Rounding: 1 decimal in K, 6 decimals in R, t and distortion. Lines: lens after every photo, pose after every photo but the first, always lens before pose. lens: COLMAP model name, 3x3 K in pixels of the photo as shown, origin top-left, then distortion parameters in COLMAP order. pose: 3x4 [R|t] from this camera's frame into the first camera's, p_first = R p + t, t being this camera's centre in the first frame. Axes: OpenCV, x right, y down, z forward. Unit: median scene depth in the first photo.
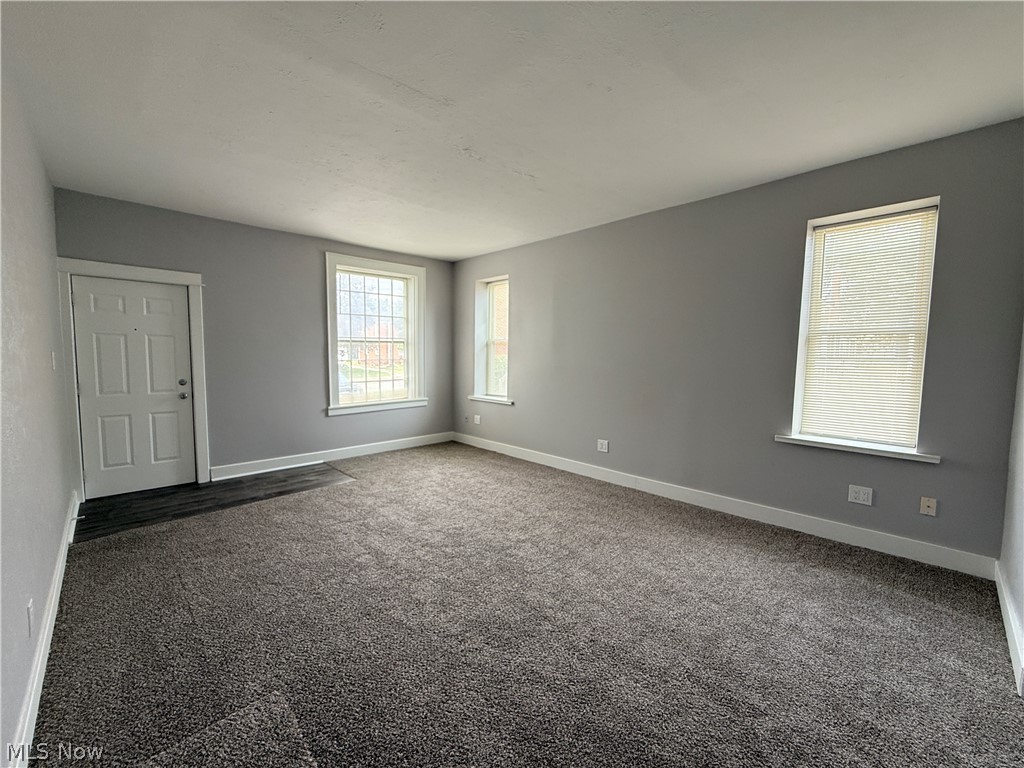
lens RADIAL K [[409.2, 0, 515.2], [0, 409.2, 385.1], [0, 0, 1]] dist [0.001387, 0.000194]
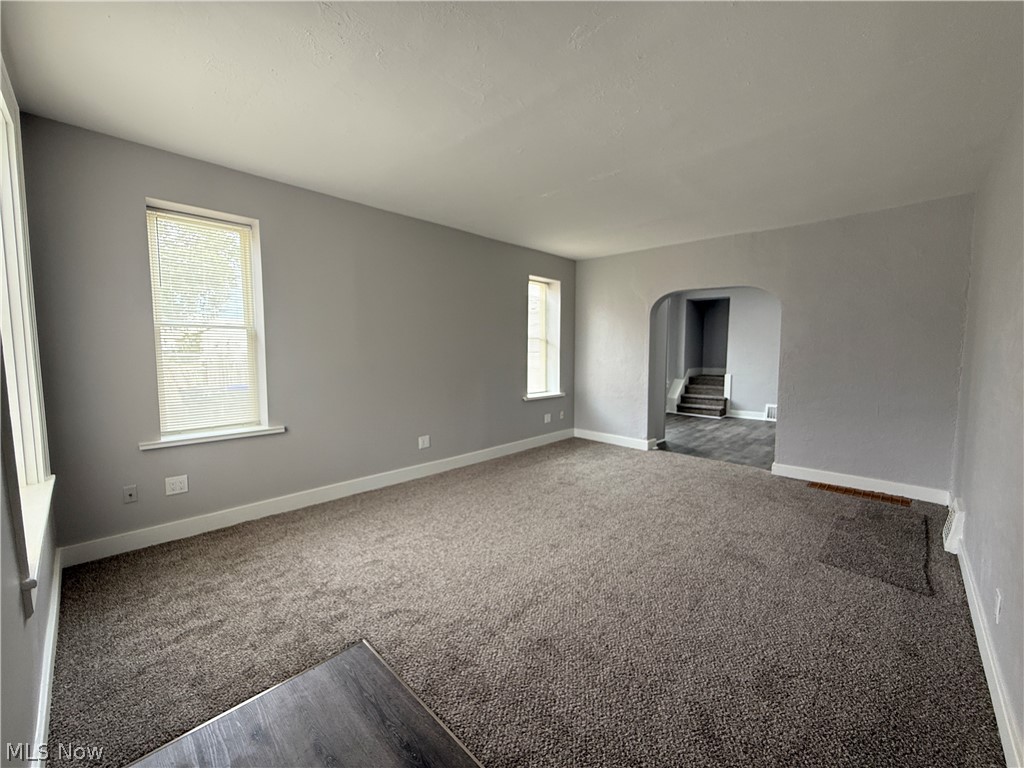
lens RADIAL K [[411.9, 0, 493.1], [0, 411.9, 381.7], [0, 0, 1]] dist [-0.001096, -0.000082]
pose [[0.010934, -0.083288, 0.996466, -0.774607], [0.081310, 0.993299, 0.082131, -0.068106], [-0.996629, 0.080124, 0.017633, 0.798457]]
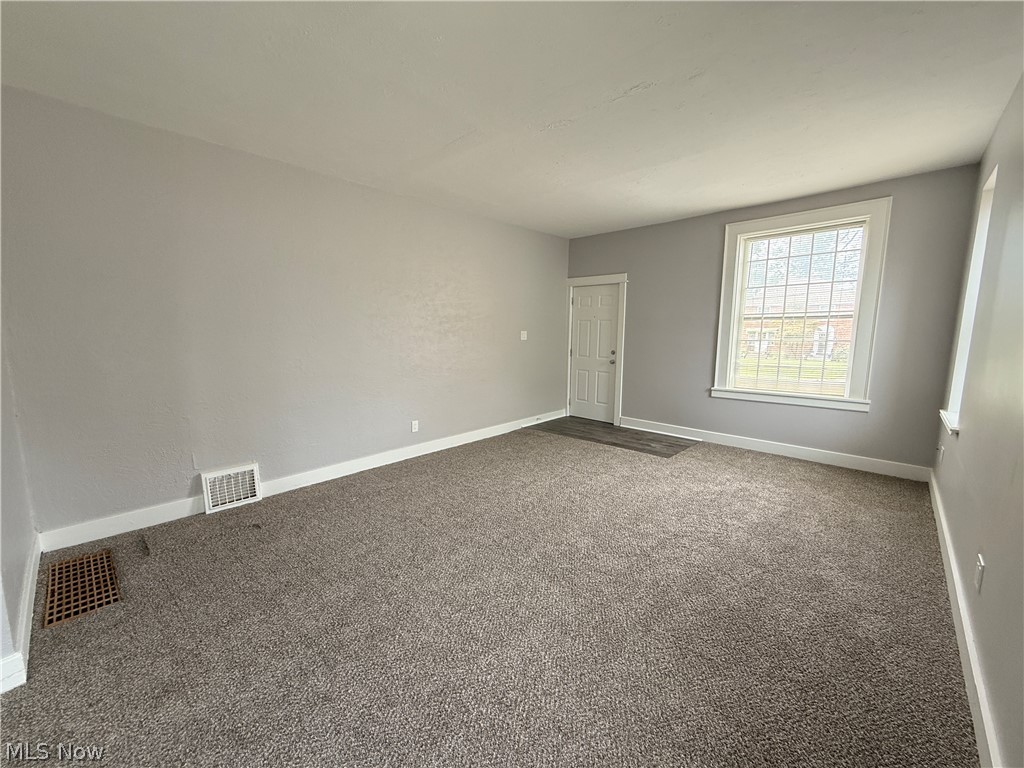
lens RADIAL K [[409.2, 0, 509.2], [0, 409.2, 385.9], [0, 0, 1]] dist [-0.001402, -0.000178]
pose [[0.041530, 0.128683, -0.990816, 0.549834], [-0.081700, 0.988788, 0.124995, -0.036665], [0.995791, 0.075759, 0.051578, 0.523386]]
